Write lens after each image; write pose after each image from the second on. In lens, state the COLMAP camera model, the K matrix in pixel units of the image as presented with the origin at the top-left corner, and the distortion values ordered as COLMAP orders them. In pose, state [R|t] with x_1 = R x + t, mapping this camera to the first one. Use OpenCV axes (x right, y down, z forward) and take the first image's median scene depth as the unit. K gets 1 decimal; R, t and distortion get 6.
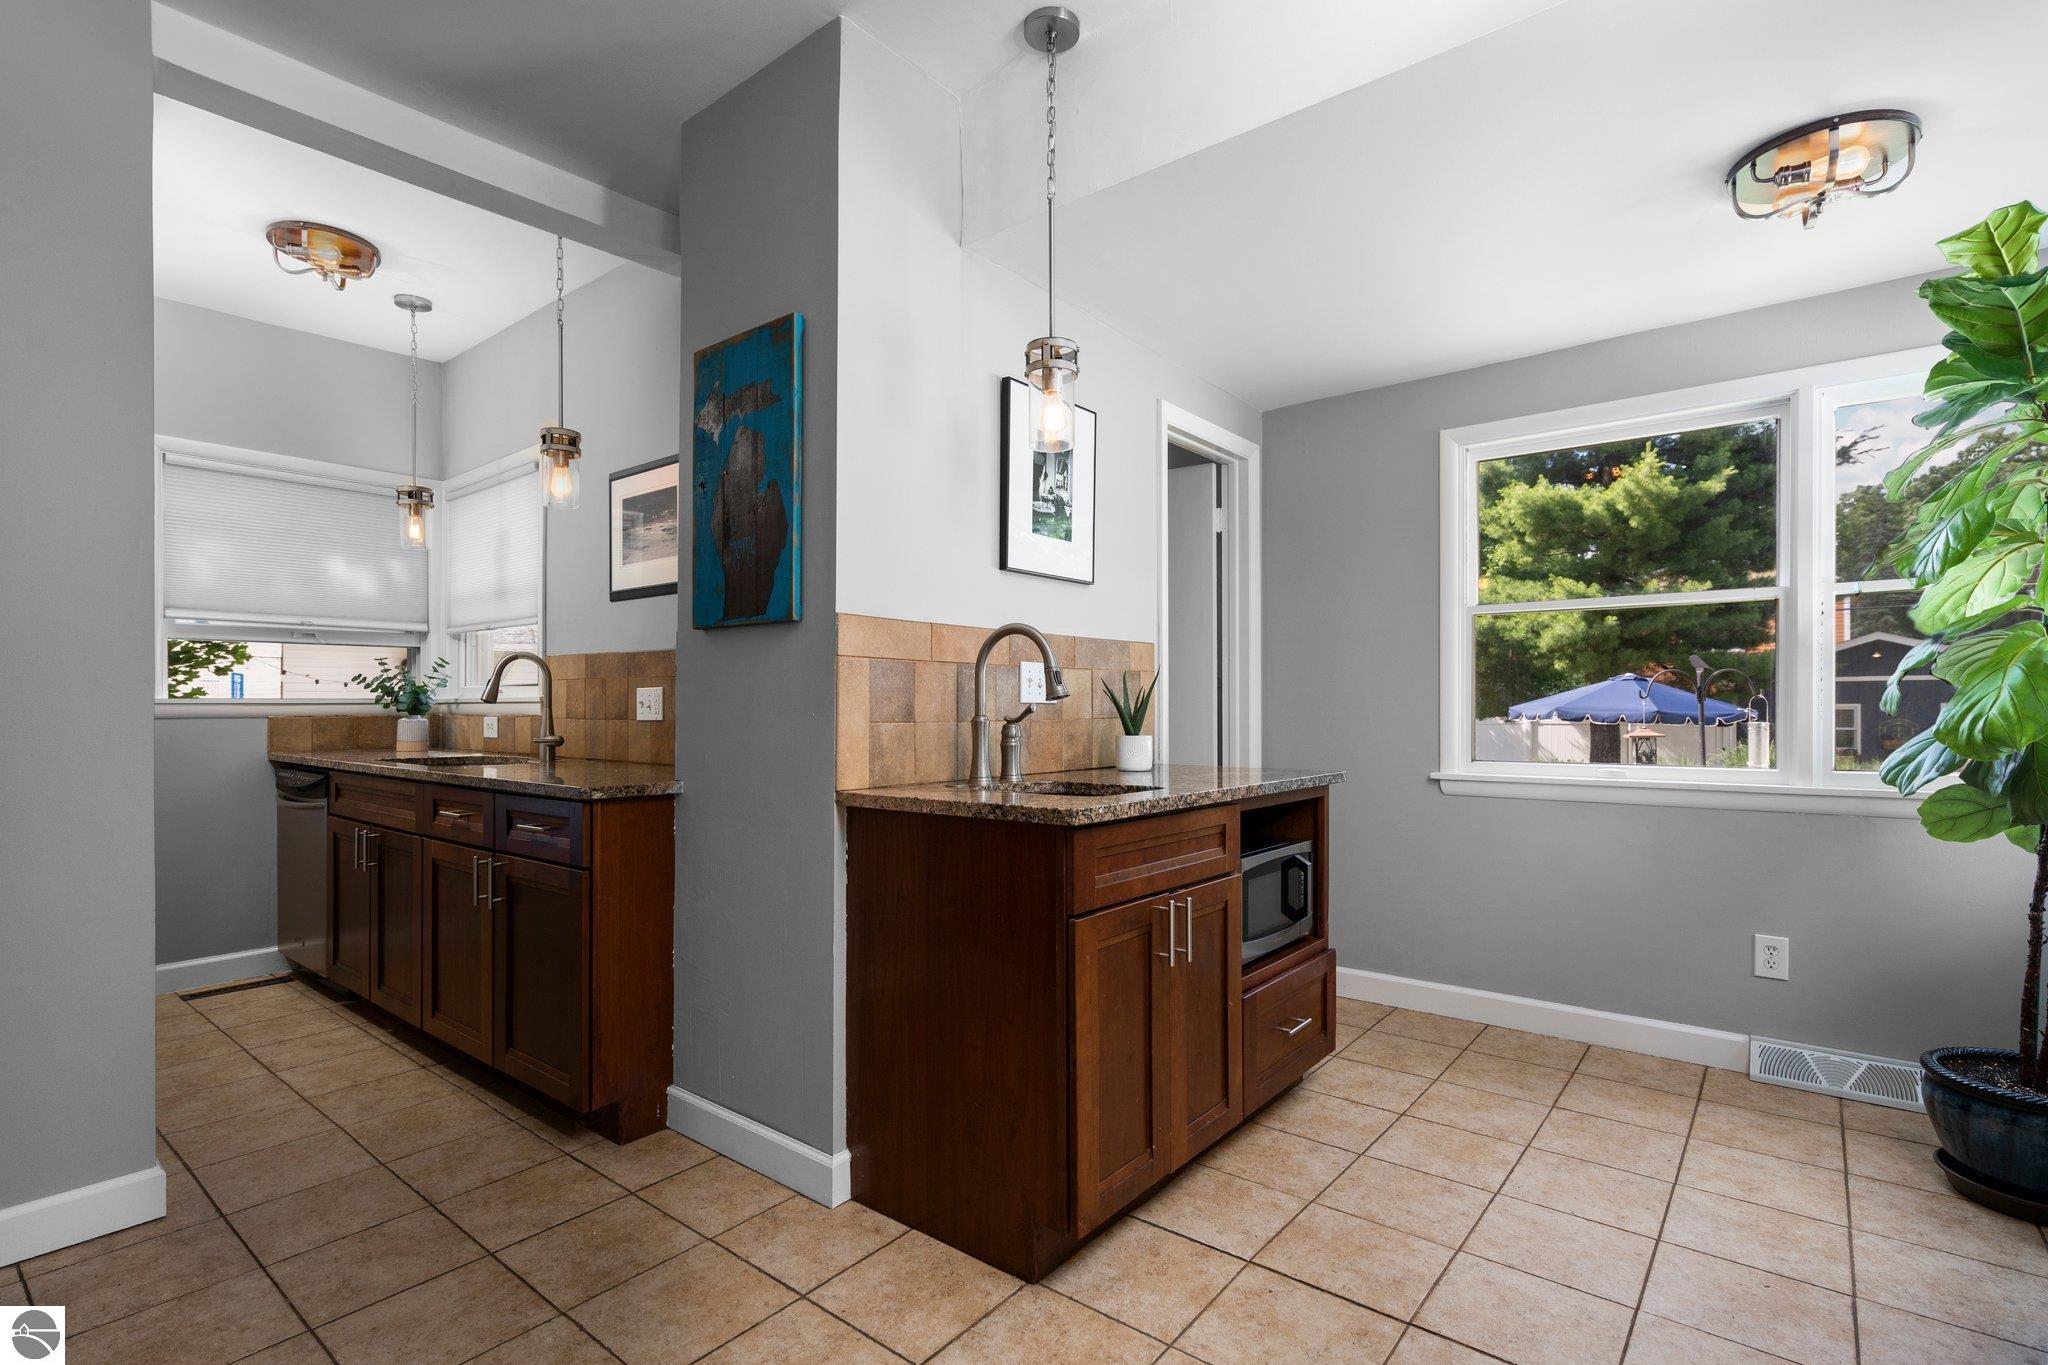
lens RADIAL K [[979.9, 0, 1019.8], [0, 979.9, 702.3], [0, 0, 1]] dist [-0.000435, 0.000098]
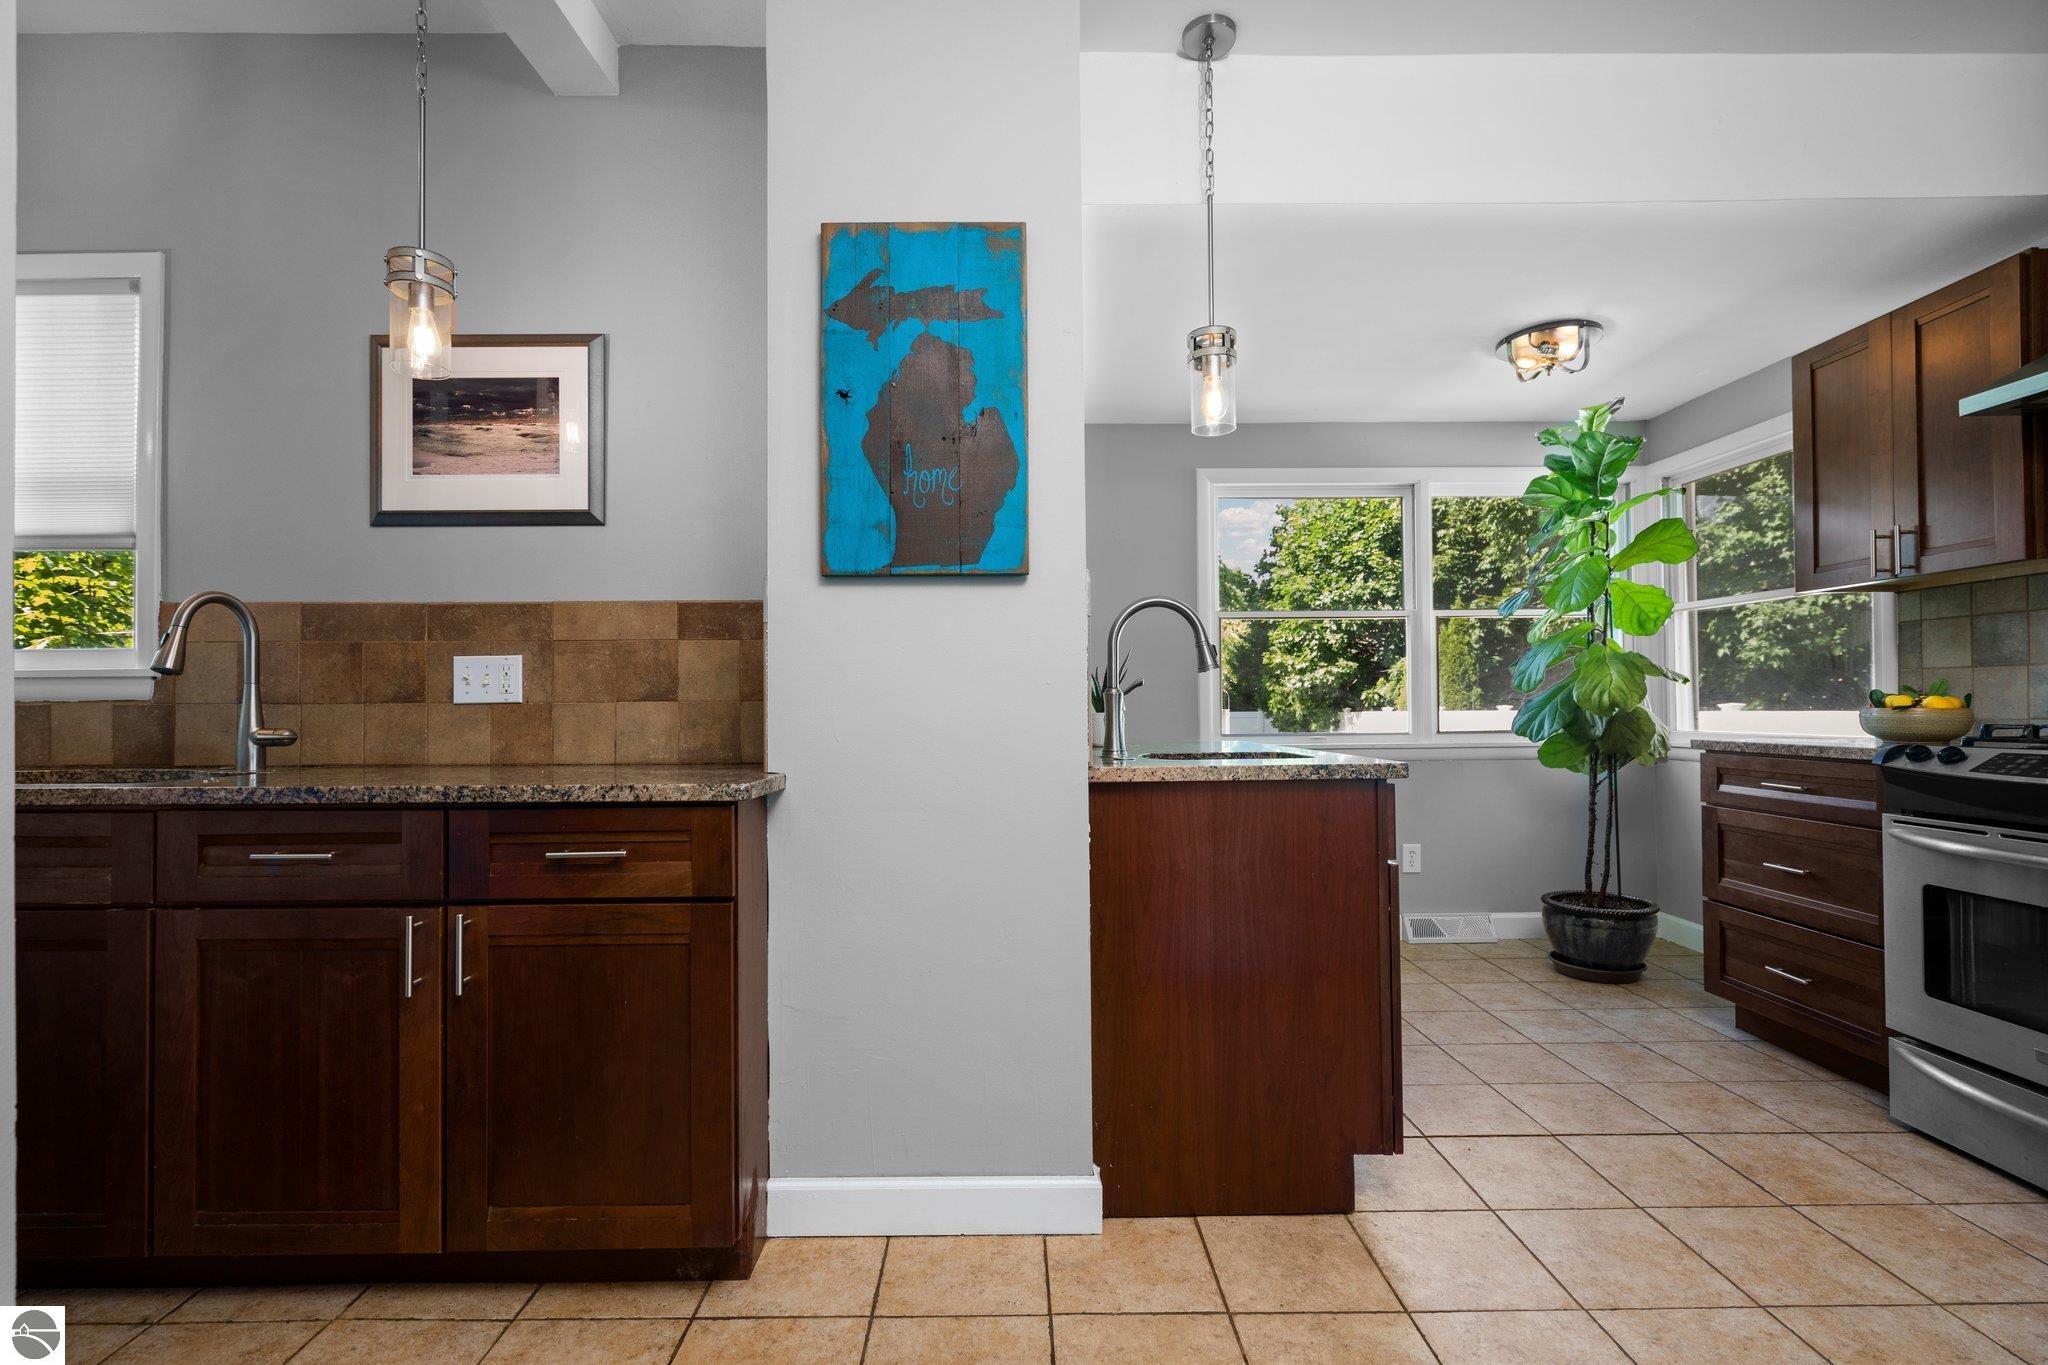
lens RADIAL K [[931.0, 0, 1024.6], [0, 931.0, 690.8], [0, 0, 1]] dist [-0.002508, 0.000595]
pose [[0.769422, 0.007443, 0.638698, -0.756413], [0.004313, 0.999849, -0.016847, 0.034119], [-0.638727, 0.015717, 0.769273, 0.365423]]
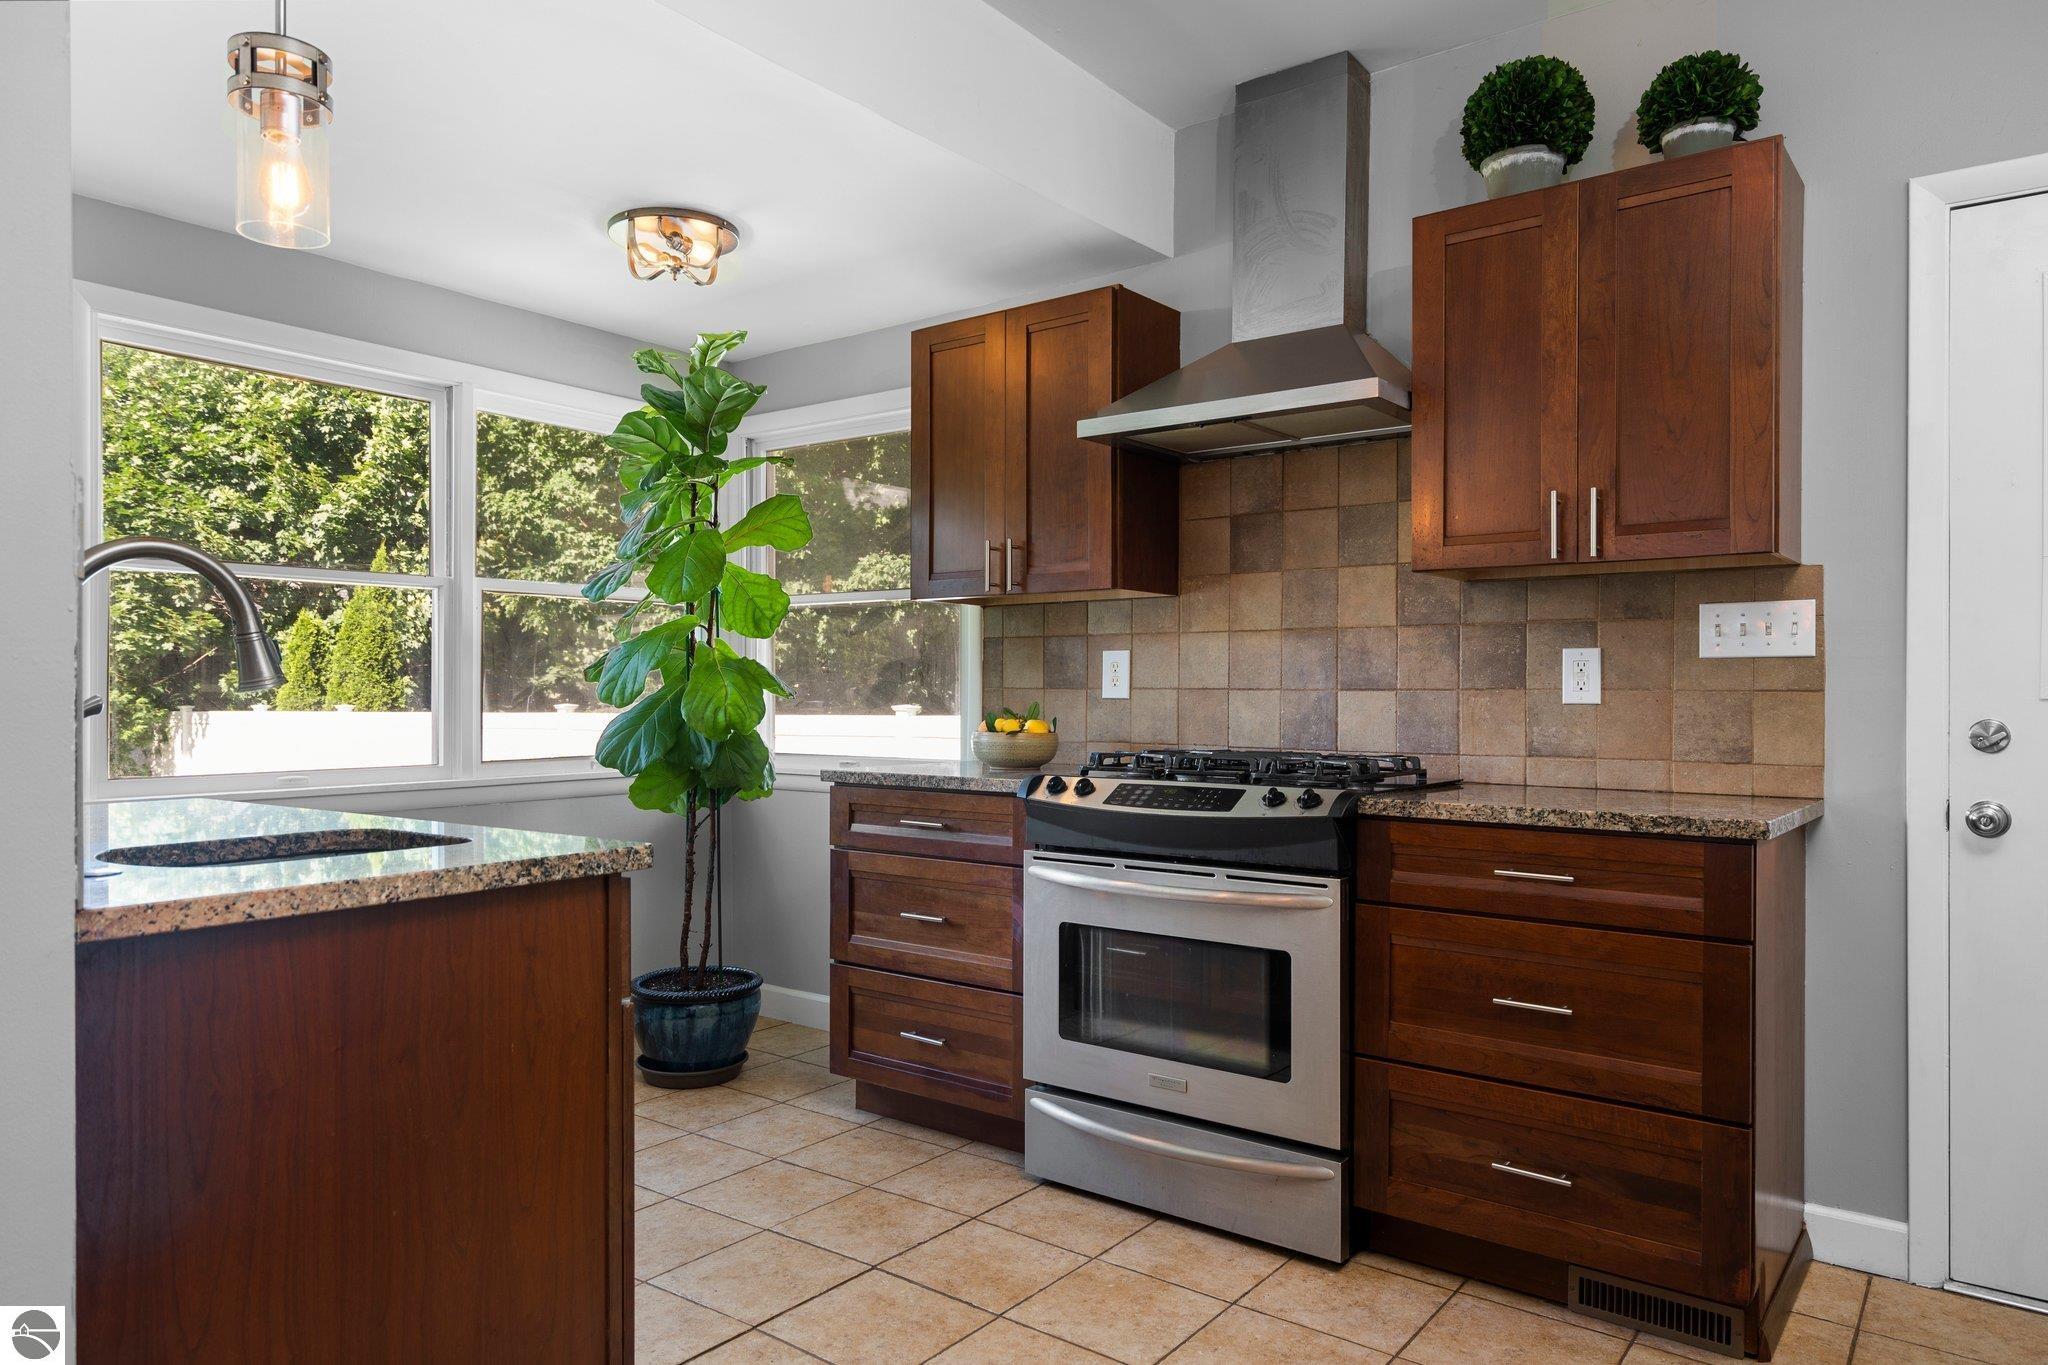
lens RADIAL K [[1321.6, 0, 1016.9], [0, 1321.6, 692.3], [0, 0, 1]] dist [0.006073, 0.001843]
pose [[-0.033084, 0.005203, 0.999439, -0.732364], [-0.004819, 0.999974, -0.005365, 0.000965], [-0.999441, -0.004993, -0.033058, 0.604706]]
